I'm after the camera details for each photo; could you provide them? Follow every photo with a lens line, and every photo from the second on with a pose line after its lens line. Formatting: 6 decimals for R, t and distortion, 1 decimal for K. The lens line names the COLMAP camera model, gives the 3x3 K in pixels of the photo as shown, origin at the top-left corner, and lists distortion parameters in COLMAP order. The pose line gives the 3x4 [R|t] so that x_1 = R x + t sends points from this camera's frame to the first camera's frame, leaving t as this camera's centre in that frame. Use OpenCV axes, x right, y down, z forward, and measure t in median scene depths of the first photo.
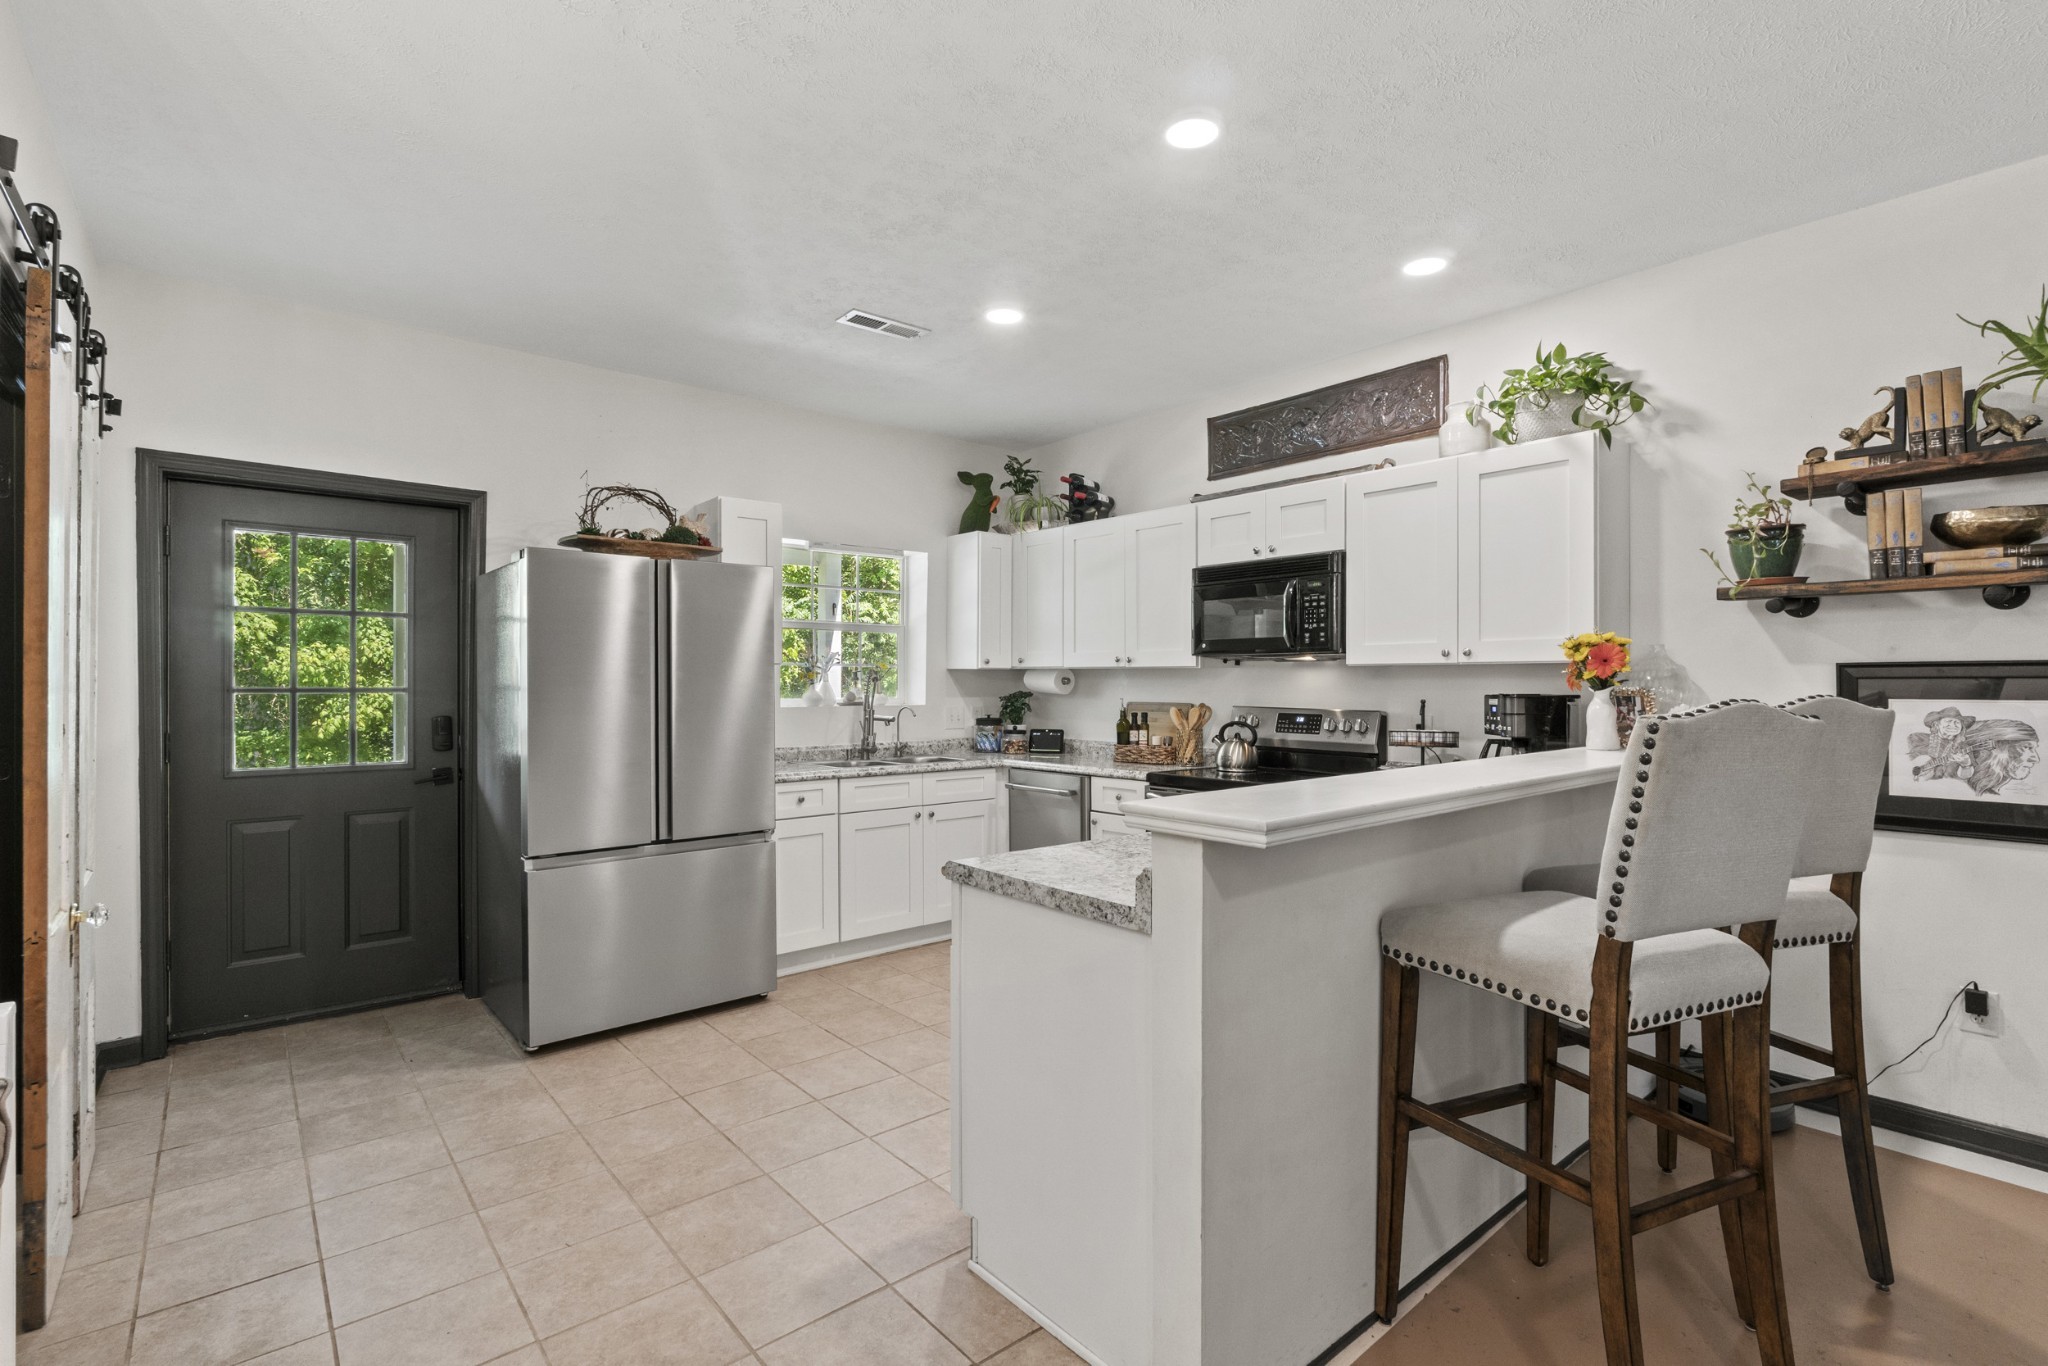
lens RADIAL K [[931.9, 0, 1024.0], [0, 931.9, 683.0], [0, 0, 1]] dist [-0.000392, -0.000050]
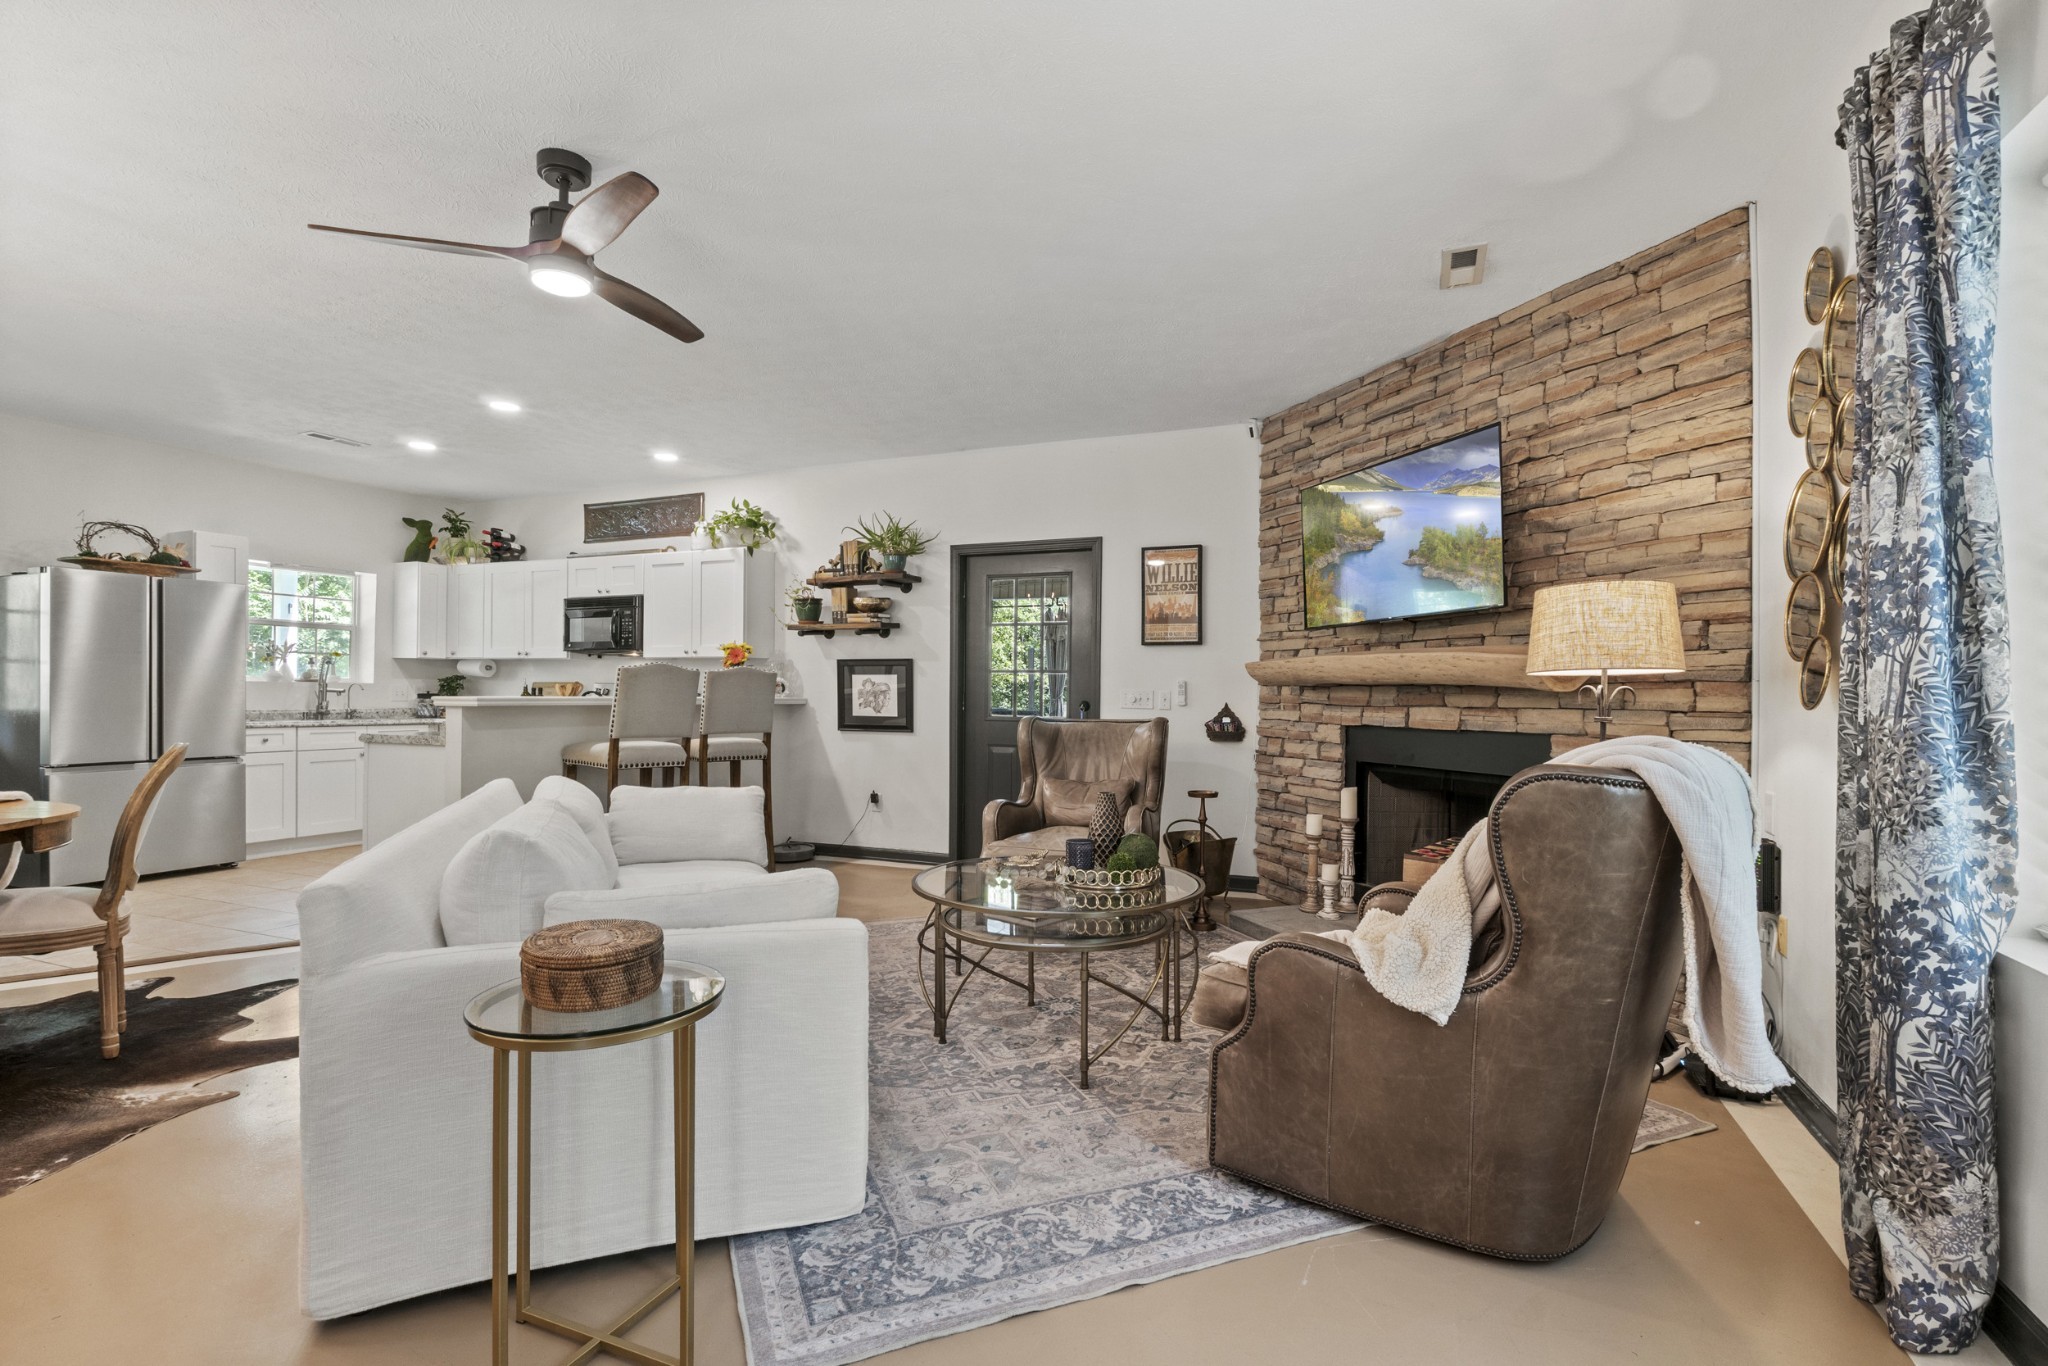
lens RADIAL K [[934.8, 0, 1023.0], [0, 934.8, 693.8], [0, 0, 1]] dist [0.000165, 0.000014]
pose [[0.892288, 0.008300, 0.451391, 0.151792], [-0.007997, 0.999965, -0.002579, 0.041226], [-0.451396, -0.001308, 0.892323, -0.800183]]
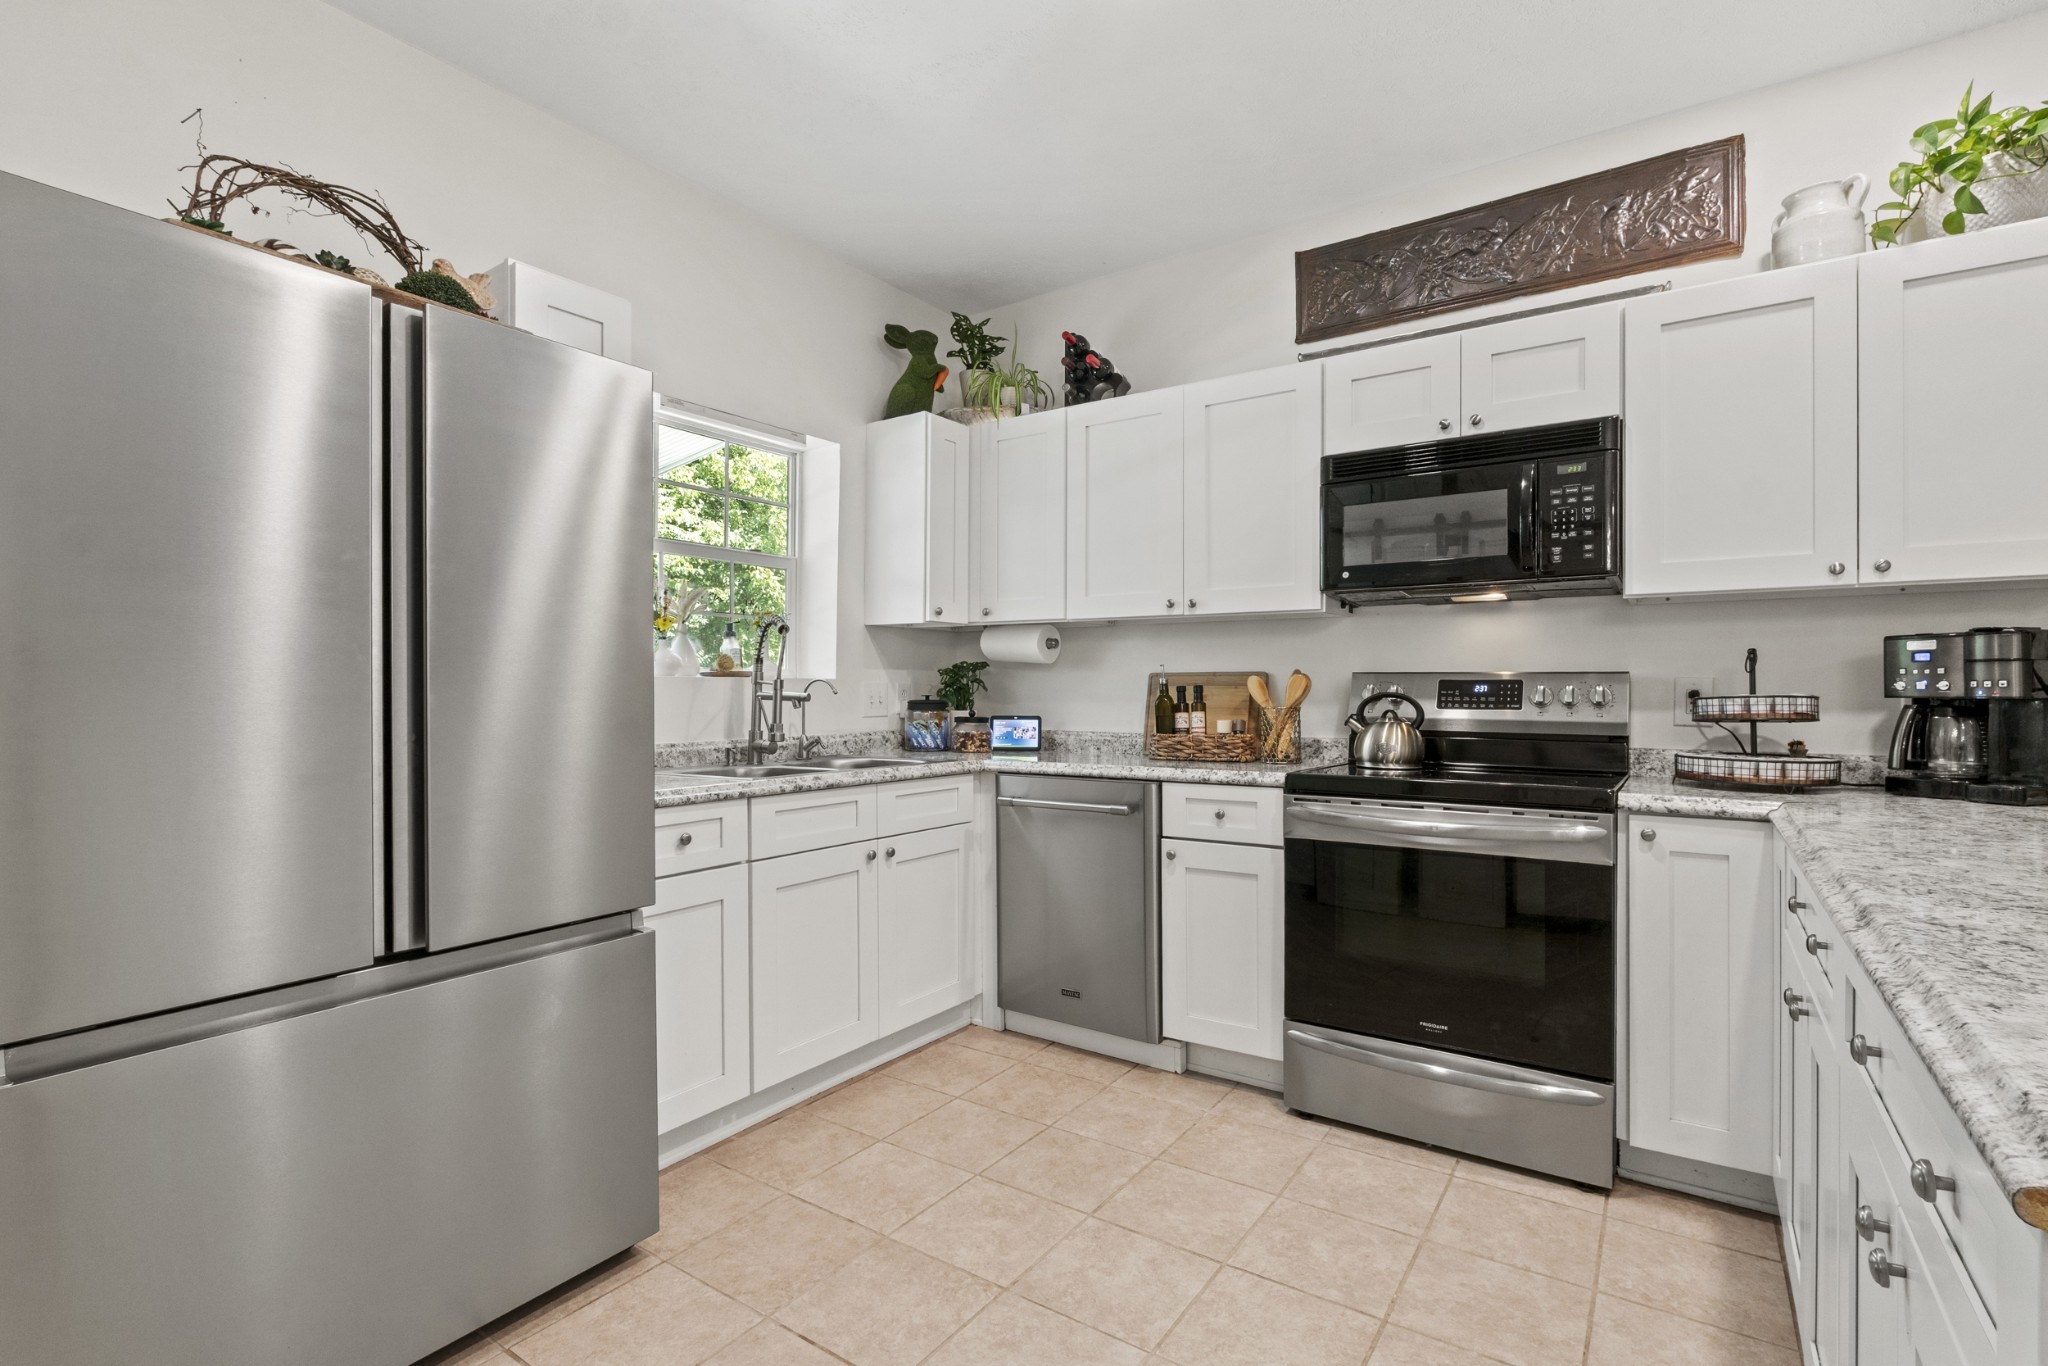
lens RADIAL K [[940.6, 0, 1028.9], [0, 940.6, 689.1], [0, 0, 1]] dist [-0.003738, -0.000570]
pose [[0.964586, 0.000780, 0.263767, -0.174469], [-0.000562, 0.999999, -0.000900, 0.036487], [-0.263767, 0.000719, 0.964586, 0.395115]]
